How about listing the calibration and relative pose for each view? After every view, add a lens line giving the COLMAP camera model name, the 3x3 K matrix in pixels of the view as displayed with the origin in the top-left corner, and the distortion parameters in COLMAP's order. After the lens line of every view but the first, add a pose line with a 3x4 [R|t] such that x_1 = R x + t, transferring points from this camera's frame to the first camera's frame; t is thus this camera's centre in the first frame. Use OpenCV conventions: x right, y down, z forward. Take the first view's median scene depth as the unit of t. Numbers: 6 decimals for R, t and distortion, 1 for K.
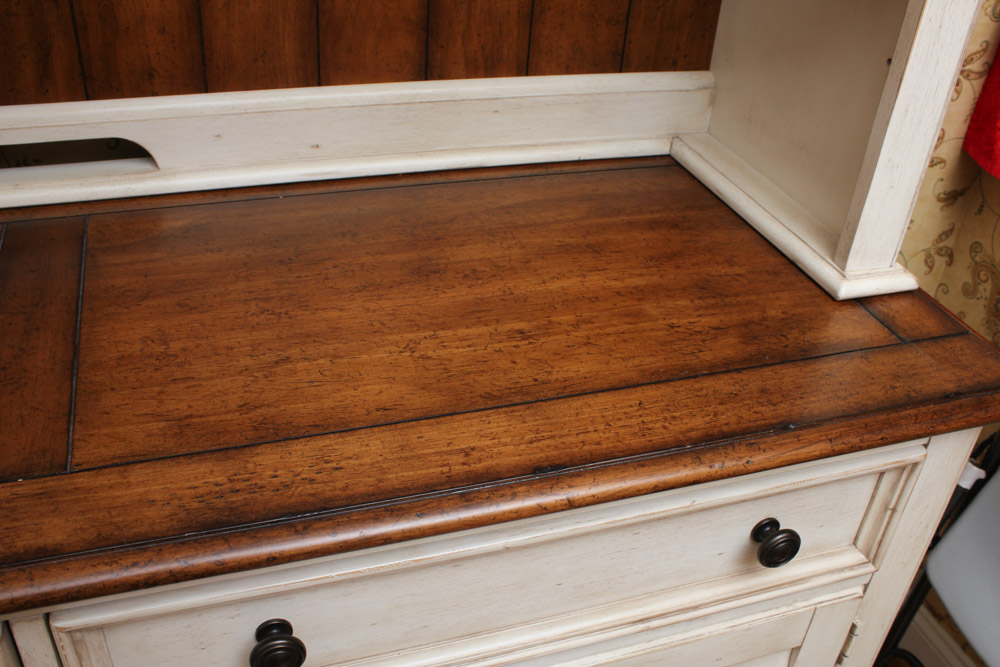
lens RADIAL K [[952.4, 0, 502.4], [0, 952.4, 351.0], [0, 0, 1]] dist [-0.155085, 0.157409]
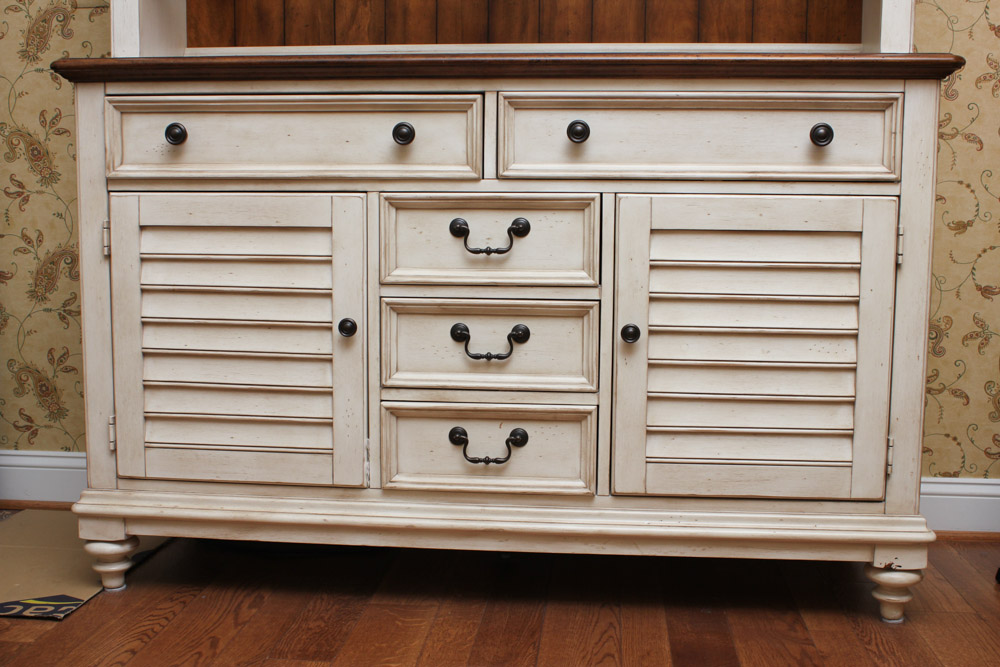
lens RADIAL K [[1112.5, 0, 500.0], [0, 1112.5, 333.5], [0, 0, 1]] dist [-0.124205, 0.209130]
pose [[0.911698, -0.017204, -0.410501, 0.521054], [-0.184731, 0.875272, -0.446959, 1.479605], [0.366990, 0.483324, 0.794806, -0.775630]]
